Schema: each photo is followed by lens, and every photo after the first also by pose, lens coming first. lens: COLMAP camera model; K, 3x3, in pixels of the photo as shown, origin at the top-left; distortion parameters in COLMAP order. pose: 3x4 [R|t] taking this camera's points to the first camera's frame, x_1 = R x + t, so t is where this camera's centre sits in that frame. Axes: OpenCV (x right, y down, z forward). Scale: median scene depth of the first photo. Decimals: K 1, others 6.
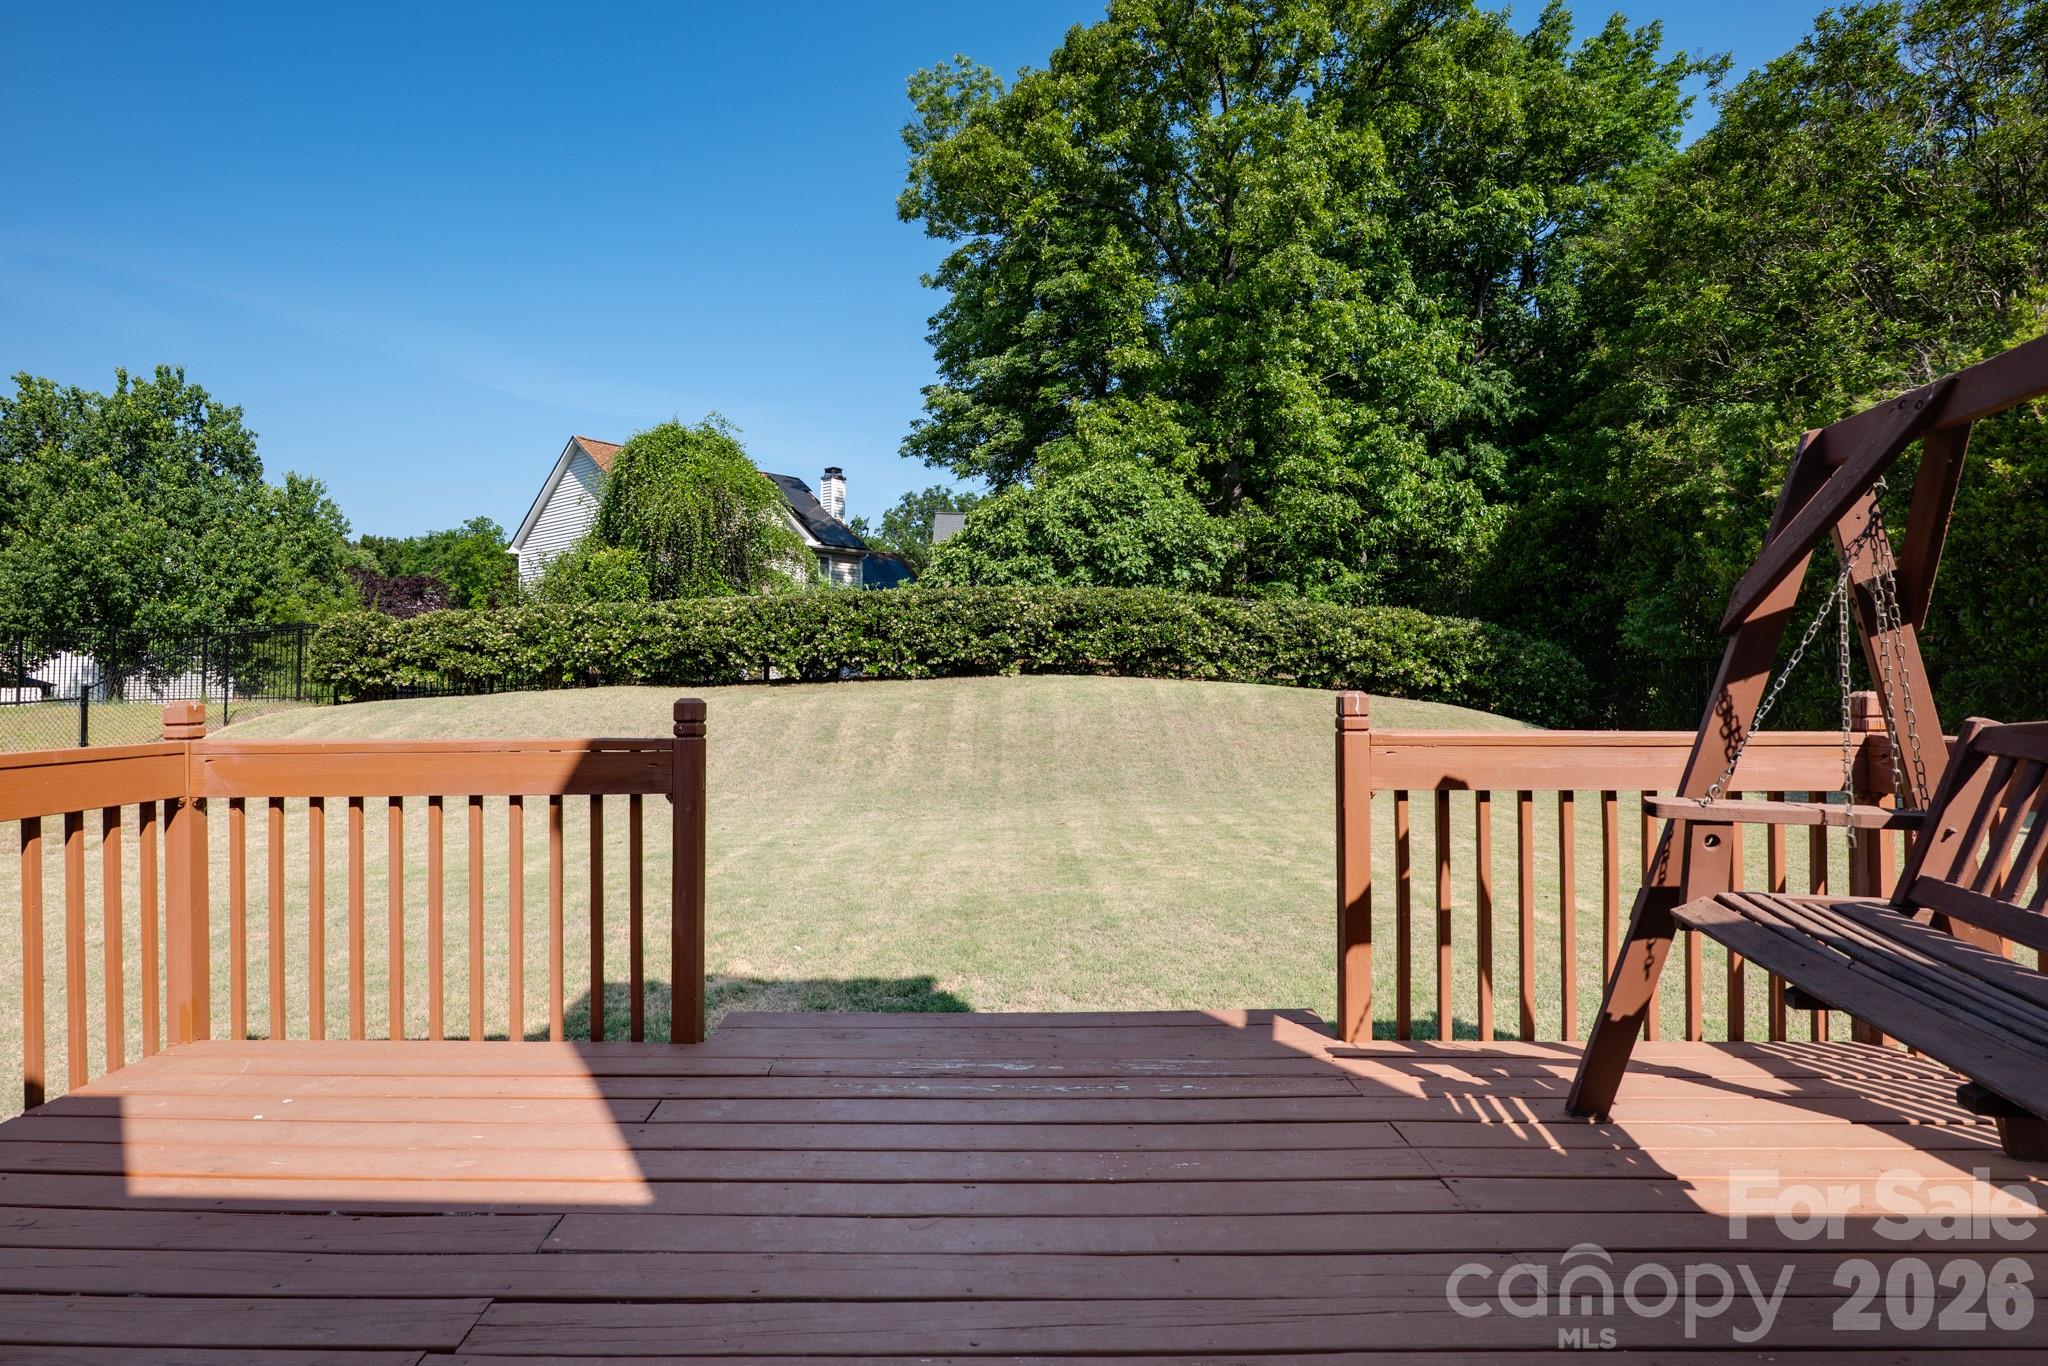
lens RADIAL K [[1014.3, 0, 964.2], [0, 1014.3, 652.3], [0, 0, 1]] dist [-0.012044, -0.000682]
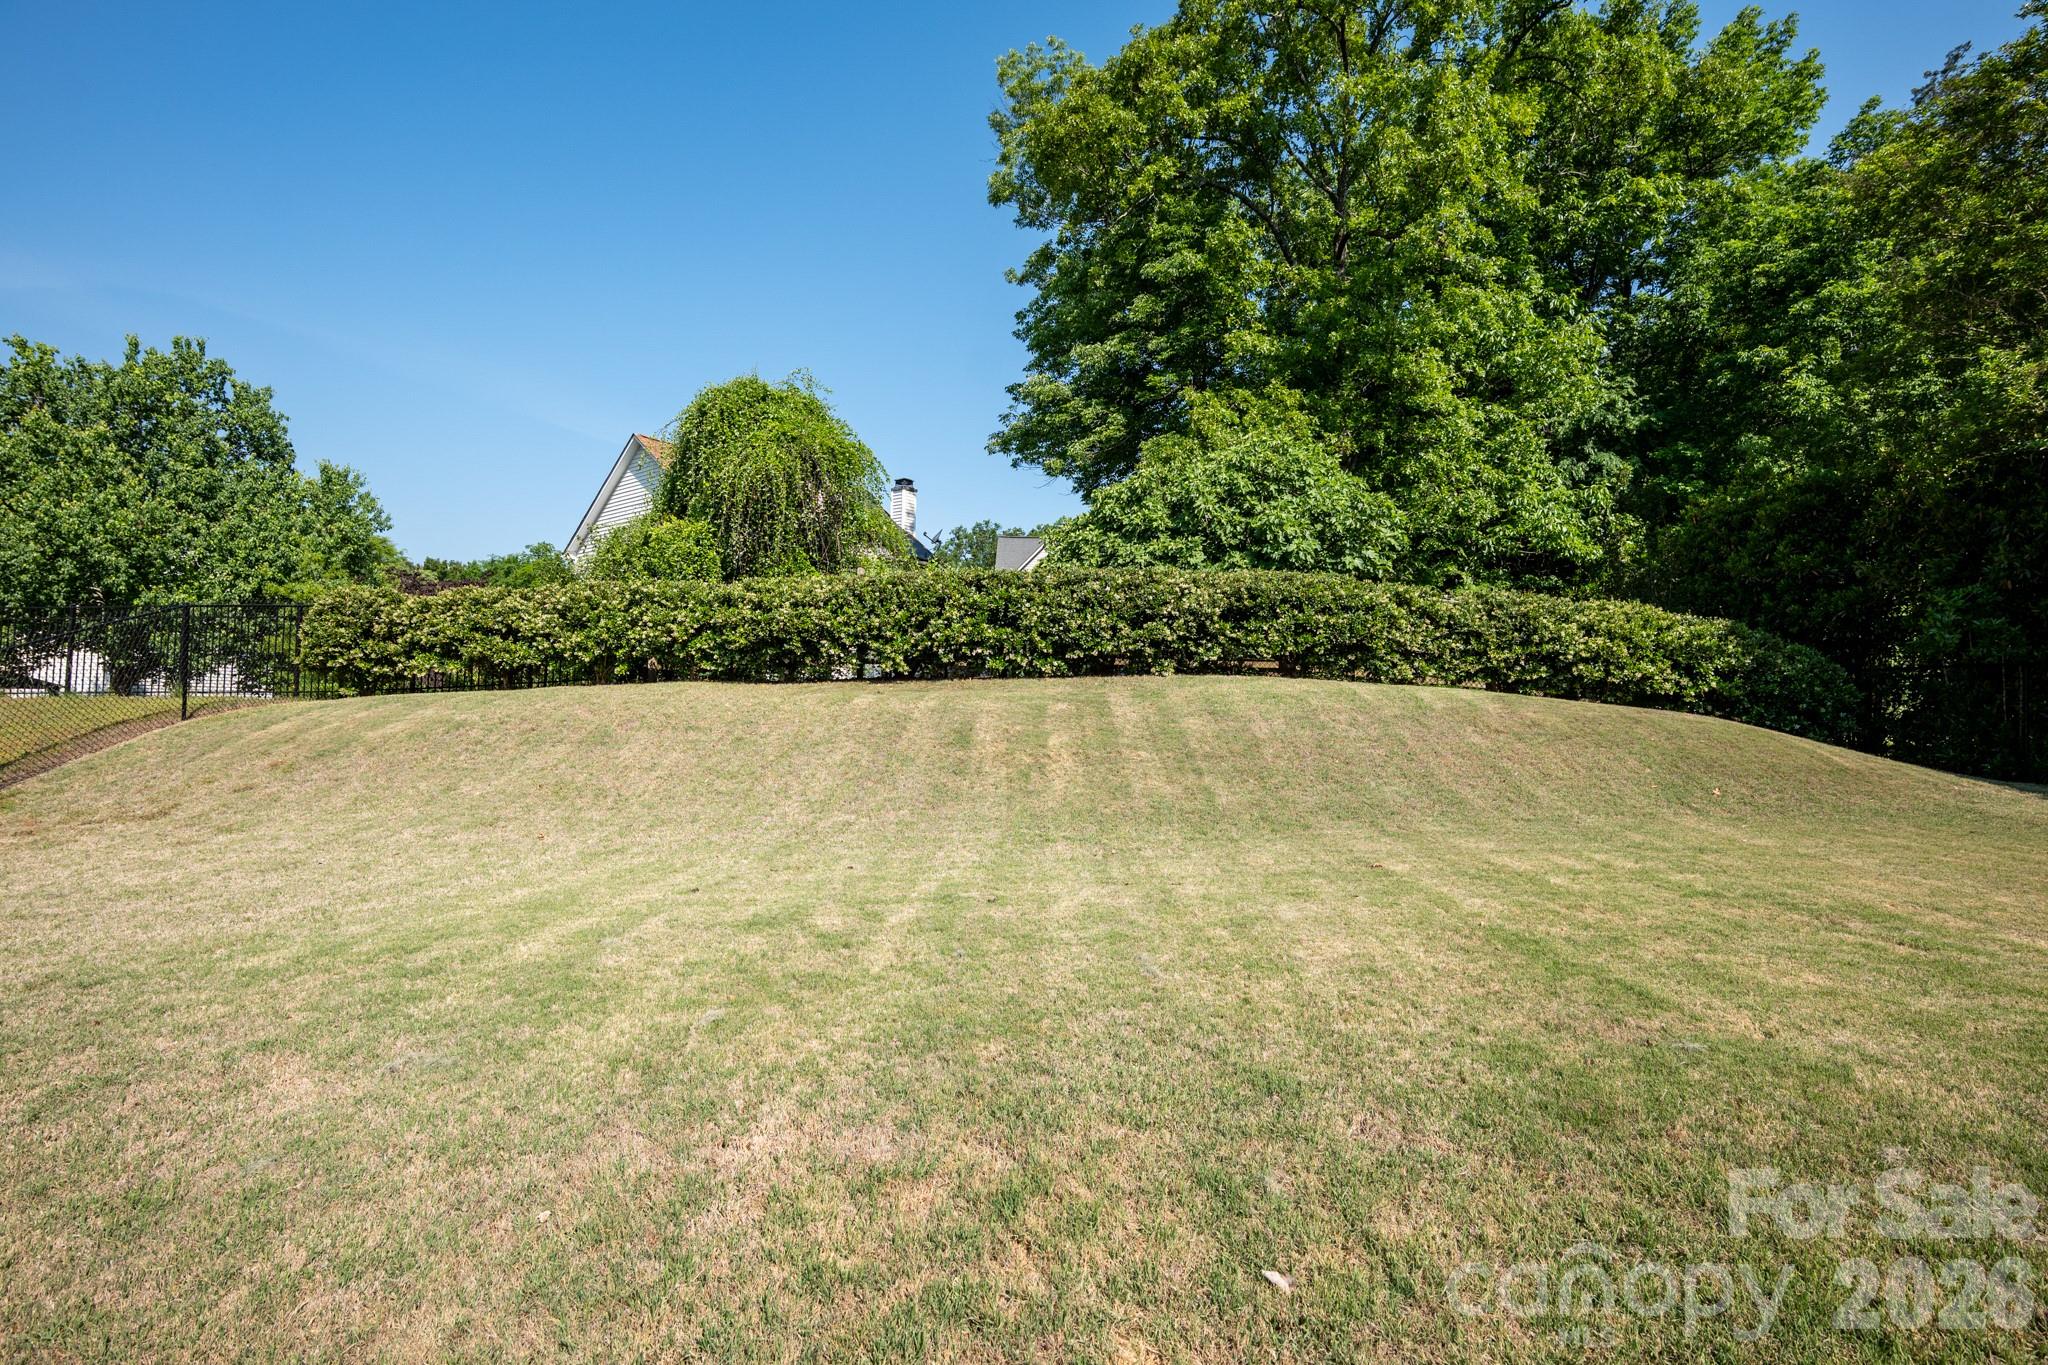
lens RADIAL K [[950.5, 0, 1024.0], [0, 950.5, 682.5], [0, 0, 1]] dist [-0.012443, 0.000262]
pose [[0.999583, 0.015929, 0.024072, -0.077767], [-0.015886, 0.999872, -0.001977, 0.029221], [-0.024100, 0.001594, 0.999708, 0.208093]]
